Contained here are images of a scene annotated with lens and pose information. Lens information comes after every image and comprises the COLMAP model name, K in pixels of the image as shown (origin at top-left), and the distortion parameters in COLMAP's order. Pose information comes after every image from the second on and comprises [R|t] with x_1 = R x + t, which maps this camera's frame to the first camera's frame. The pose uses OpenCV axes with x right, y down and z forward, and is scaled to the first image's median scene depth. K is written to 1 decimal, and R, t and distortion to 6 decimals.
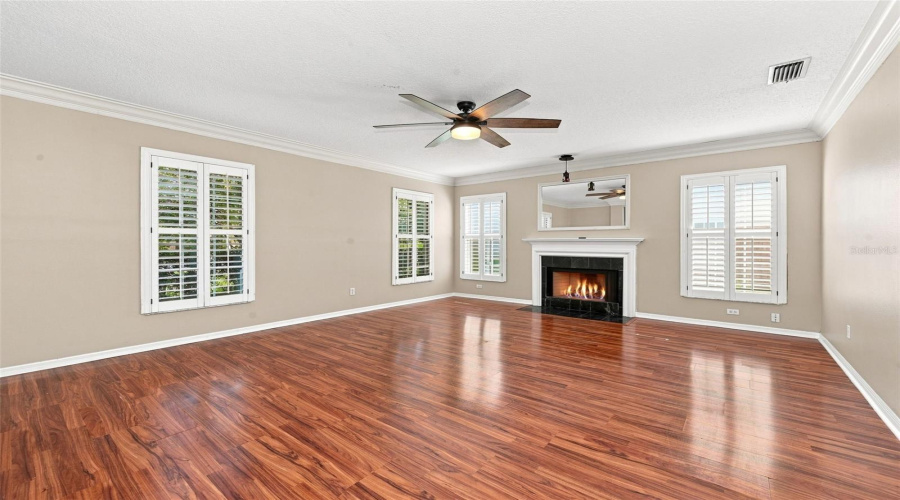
lens RADIAL K [[356.5, 0, 453.8], [0, 356.5, 241.0], [0, 0, 1]] dist [-0.003446, 0.000016]
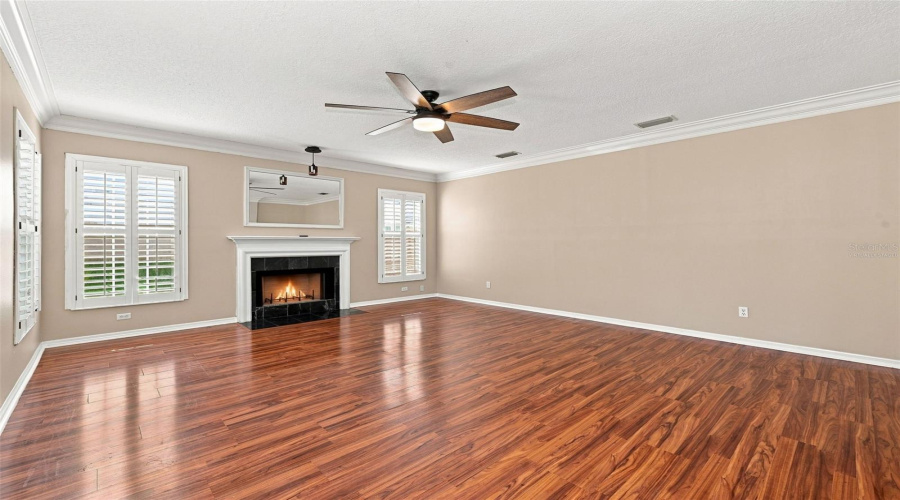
lens RADIAL K [[383.3, 0, 436.2], [0, 383.3, 240.9], [0, 0, 1]] dist [0.006426, -0.000309]
pose [[0.160115, -0.000489, 0.987098, -0.662681], [-0.004647, 0.999988, 0.001249, 0.000934], [-0.987087, -0.004787, 0.160111, 0.564198]]
